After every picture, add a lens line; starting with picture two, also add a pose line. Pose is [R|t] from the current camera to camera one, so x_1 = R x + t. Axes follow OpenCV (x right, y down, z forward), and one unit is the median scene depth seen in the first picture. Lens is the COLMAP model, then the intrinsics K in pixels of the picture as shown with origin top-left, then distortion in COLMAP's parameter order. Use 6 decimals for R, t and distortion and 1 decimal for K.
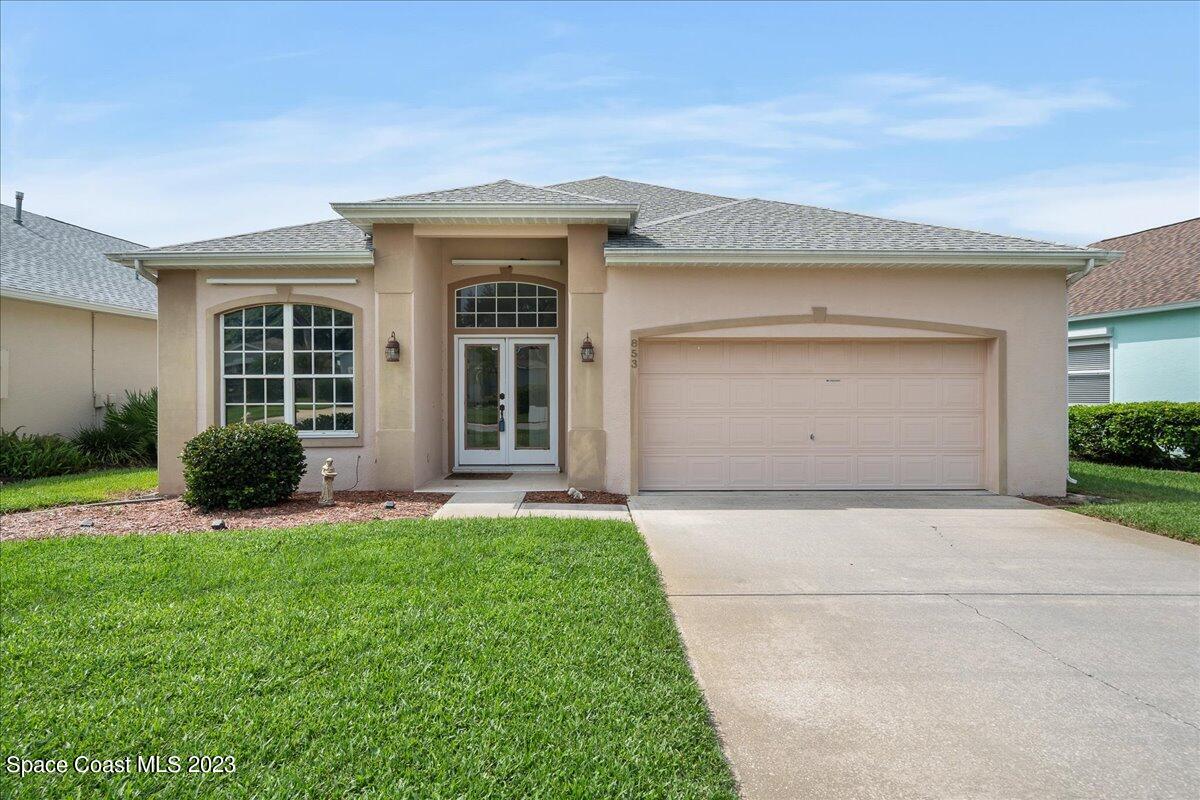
lens RADIAL K [[475.4, 0, 600.1], [0, 475.4, 396.7], [0, 0, 1]] dist [0.000411, -0.000106]
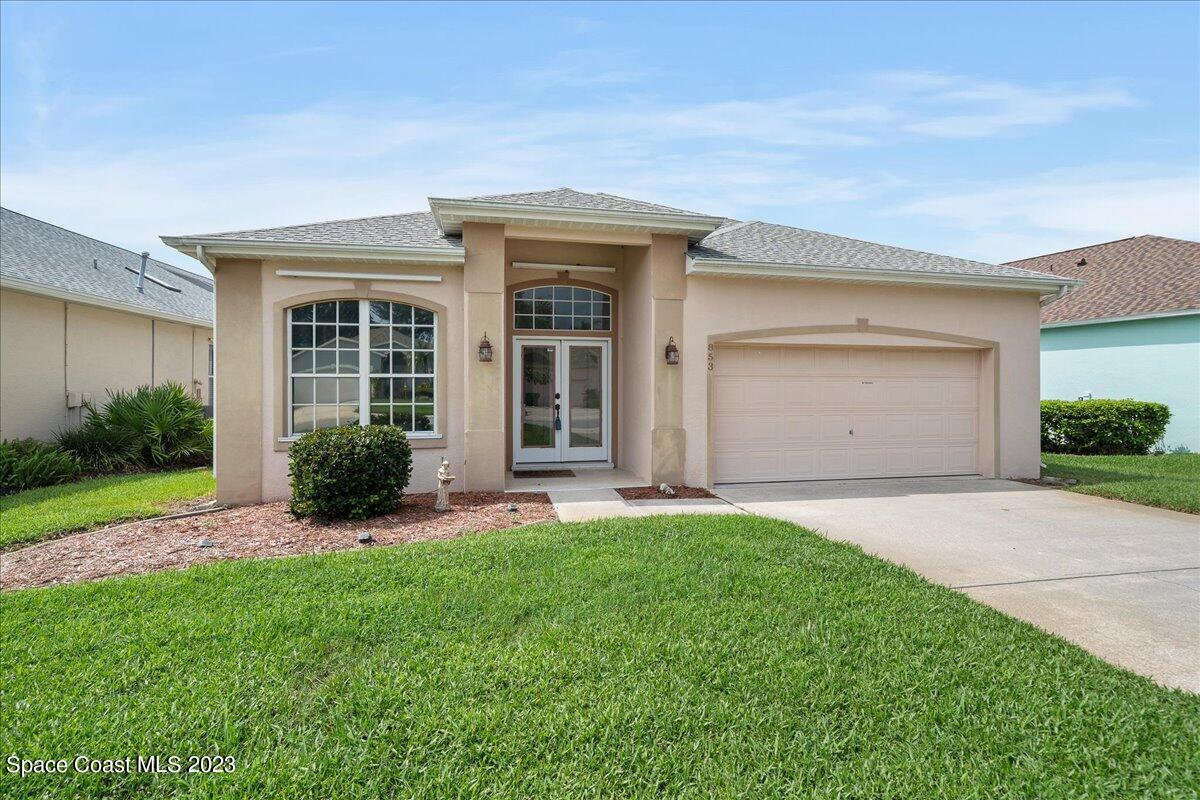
lens RADIAL K [[427.4, 0, 598.0], [0, 427.4, 393.2], [0, 0, 1]] dist [0.000009, 0.000047]
pose [[0.989091, 0.001725, 0.147294, -0.317780], [-0.001149, 0.999991, -0.003998, -0.004304], [-0.147299, 0.003785, 0.989085, 0.079283]]
